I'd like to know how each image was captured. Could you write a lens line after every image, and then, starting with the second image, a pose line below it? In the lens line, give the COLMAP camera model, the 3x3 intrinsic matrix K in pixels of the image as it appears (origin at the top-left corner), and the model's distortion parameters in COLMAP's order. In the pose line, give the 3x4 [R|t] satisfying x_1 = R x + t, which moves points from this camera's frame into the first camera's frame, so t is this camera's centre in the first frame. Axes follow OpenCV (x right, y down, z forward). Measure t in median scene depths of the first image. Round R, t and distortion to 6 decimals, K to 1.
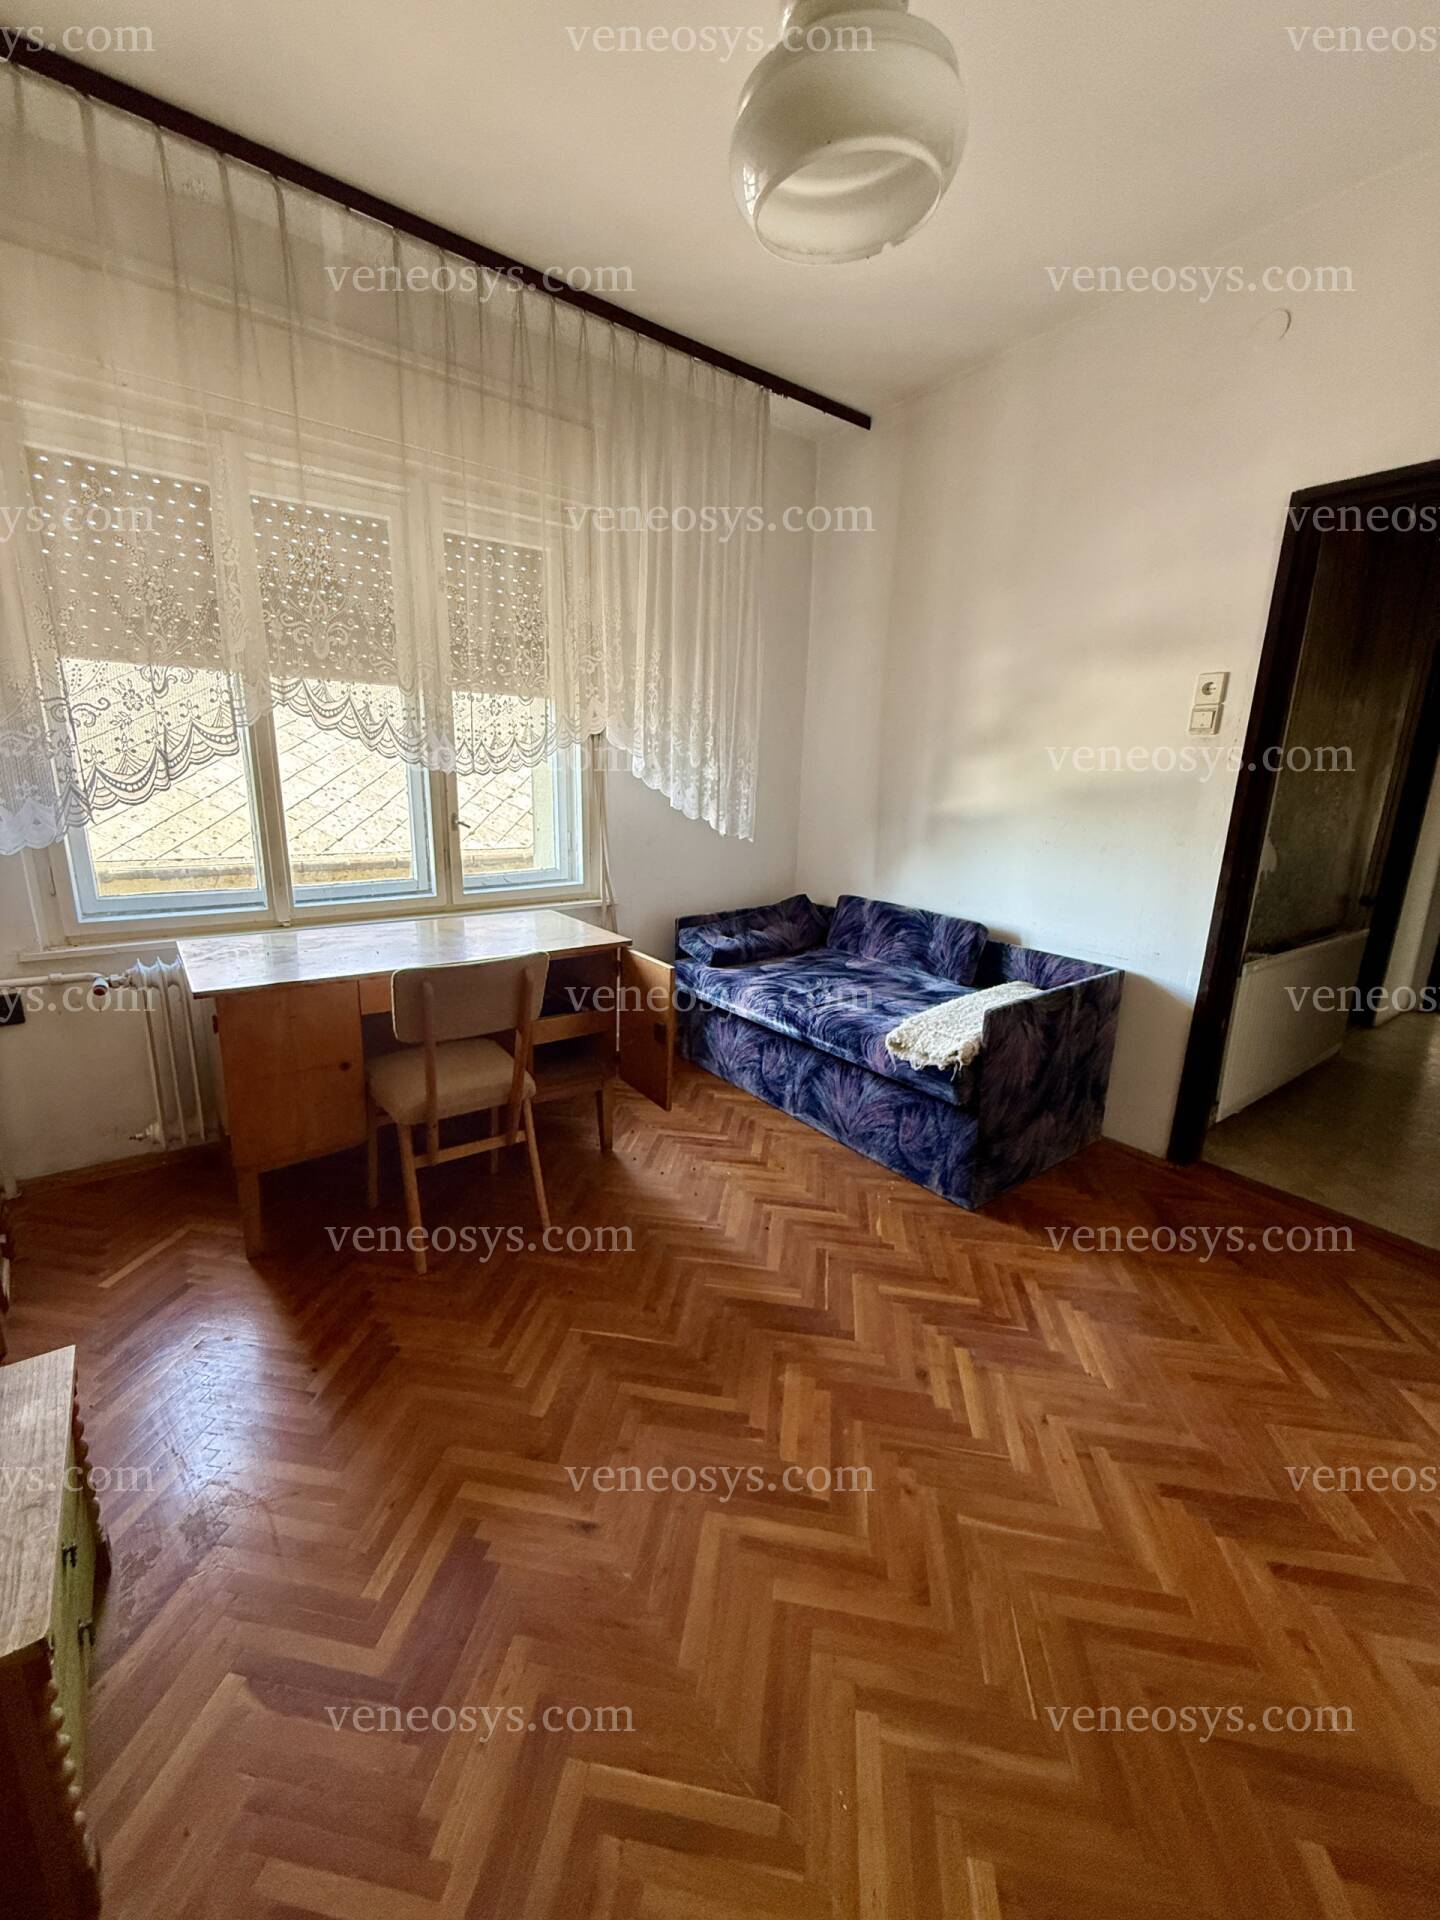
lens RADIAL K [[765.9, 0, 709.4], [0, 765.9, 962.6], [0, 0, 1]] dist [-0.000602, 0.000146]
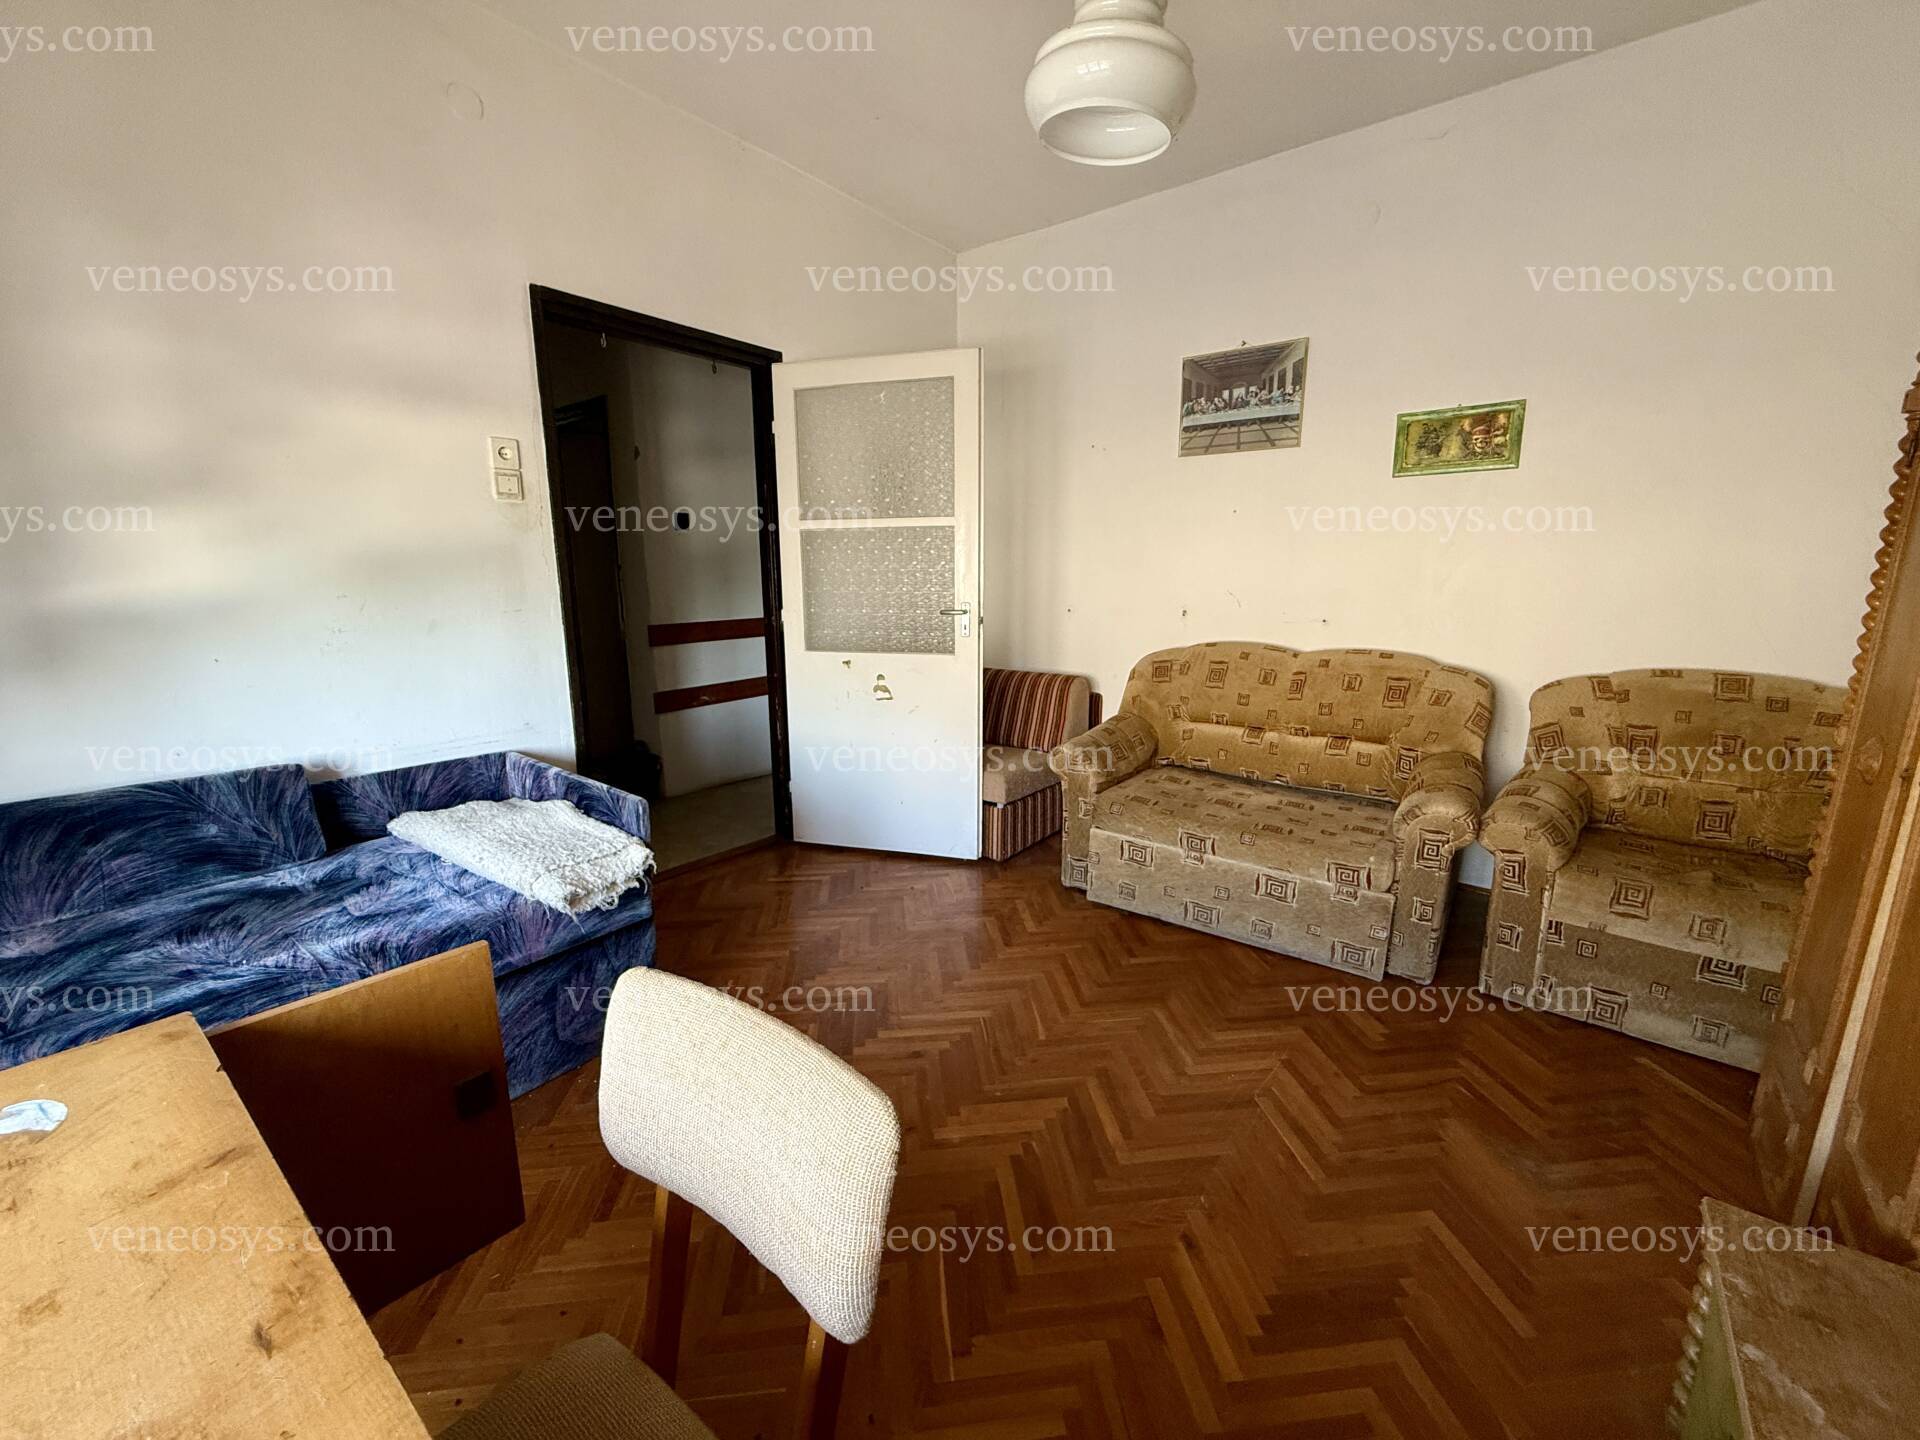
lens RADIAL K [[765.9, 0, 967.8], [0, 765.9, 729.2], [0, 0, 1]] dist [-0.000602, 0.000146]
pose [[-0.281403, -0.224452, 0.932970, -0.466576], [0.226136, 0.929365, 0.291792, -0.158314], [-0.932564, 0.293089, -0.210769, 0.665010]]
